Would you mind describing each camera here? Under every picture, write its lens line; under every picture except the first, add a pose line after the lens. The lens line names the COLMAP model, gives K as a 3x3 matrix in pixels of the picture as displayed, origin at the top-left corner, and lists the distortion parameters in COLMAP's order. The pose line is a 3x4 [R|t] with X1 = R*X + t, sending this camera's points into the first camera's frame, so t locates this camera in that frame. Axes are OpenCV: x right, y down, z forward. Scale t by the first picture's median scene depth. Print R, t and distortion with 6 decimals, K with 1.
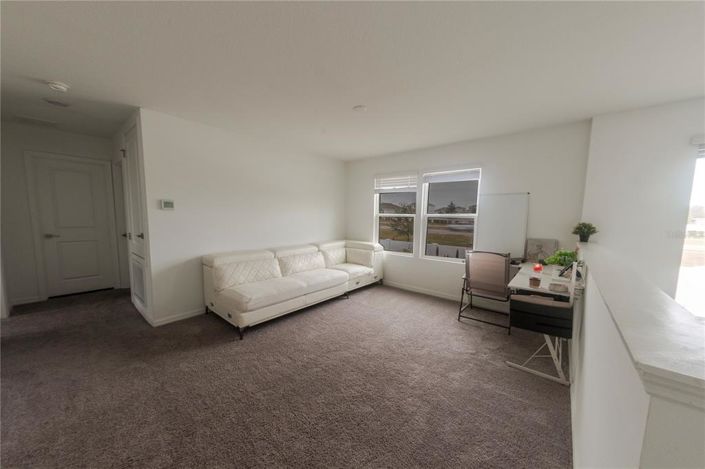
lens RADIAL K [[246.9, 0, 353.5], [0, 246.9, 239.4], [0, 0, 1]] dist [-0.002312, -0.000072]
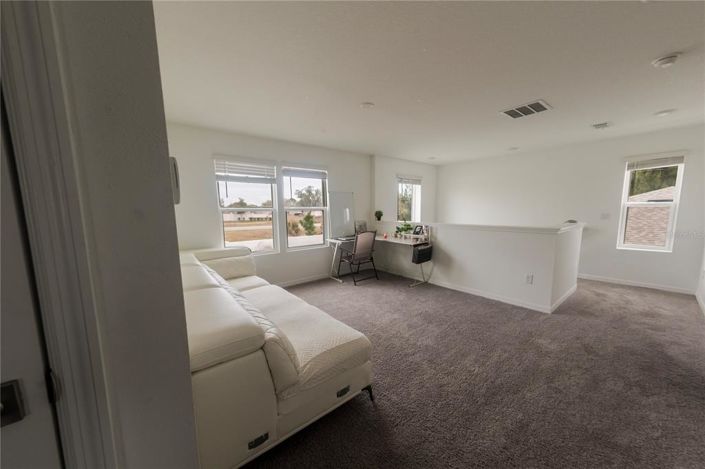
lens RADIAL K [[246.9, 0, 353.5], [0, 246.9, 239.4], [0, 0, 1]] dist [-0.002312, -0.000072]
pose [[0.186817, -0.137515, 0.972723, -0.977892], [0.111864, 0.986692, 0.118005, -0.092489], [-0.976005, 0.086768, 0.199714, 0.814695]]
